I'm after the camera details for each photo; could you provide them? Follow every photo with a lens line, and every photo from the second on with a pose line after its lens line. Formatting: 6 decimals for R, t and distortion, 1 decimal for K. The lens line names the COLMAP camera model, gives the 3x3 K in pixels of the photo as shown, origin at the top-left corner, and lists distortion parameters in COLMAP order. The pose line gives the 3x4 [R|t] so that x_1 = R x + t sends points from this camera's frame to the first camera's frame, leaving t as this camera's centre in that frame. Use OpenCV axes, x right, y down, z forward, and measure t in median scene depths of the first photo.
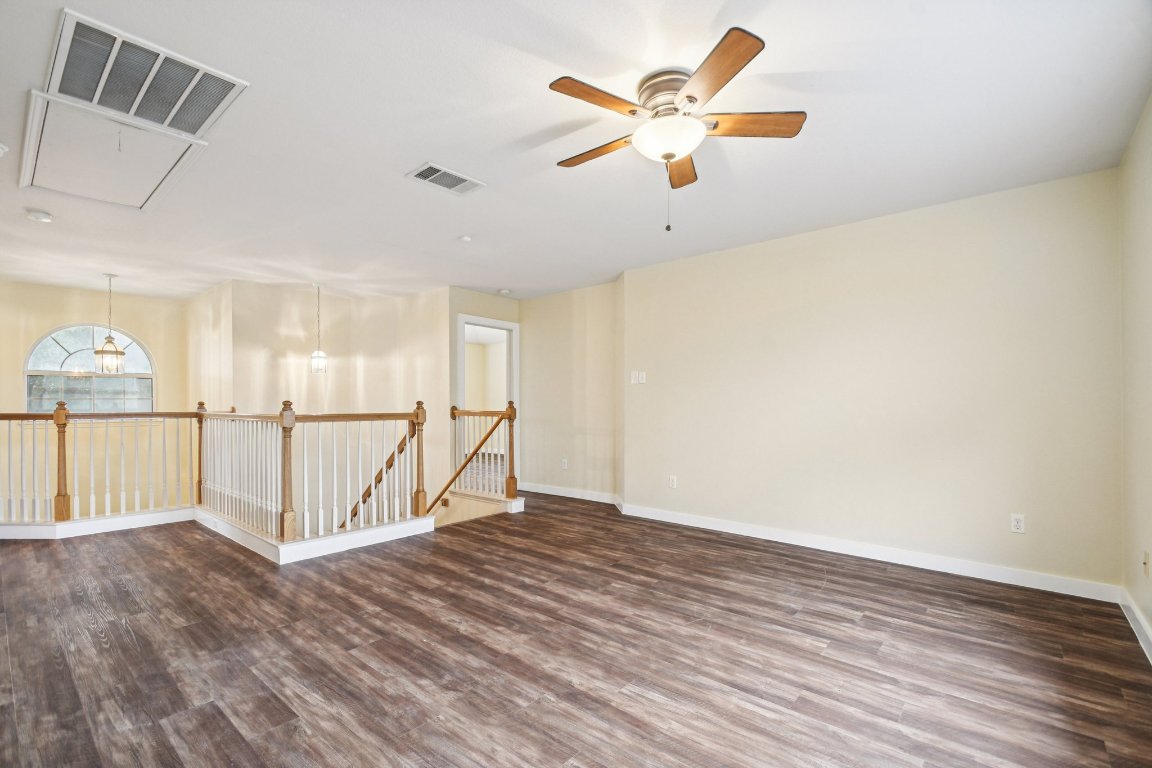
lens RADIAL K [[513.5, 0, 569.9], [0, 513.5, 401.7], [0, 0, 1]] dist [0.011941, -0.017485]
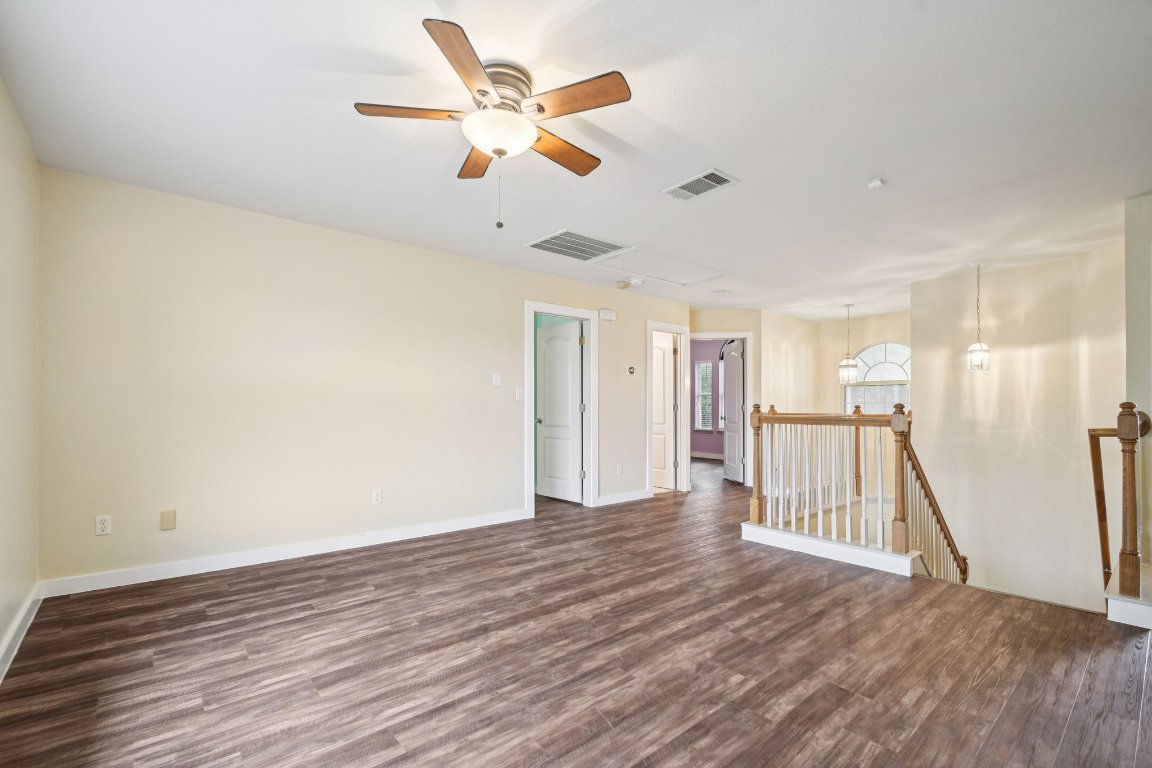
lens RADIAL K [[513.5, 0, 569.9], [0, 513.5, 401.7], [0, 0, 1]] dist [0.011941, -0.017485]
pose [[-0.166804, -0.008410, -0.985954, 0.971378], [-0.000503, 0.999964, -0.008445, 0.005235], [0.985990, -0.000913, -0.166802, 1.106456]]
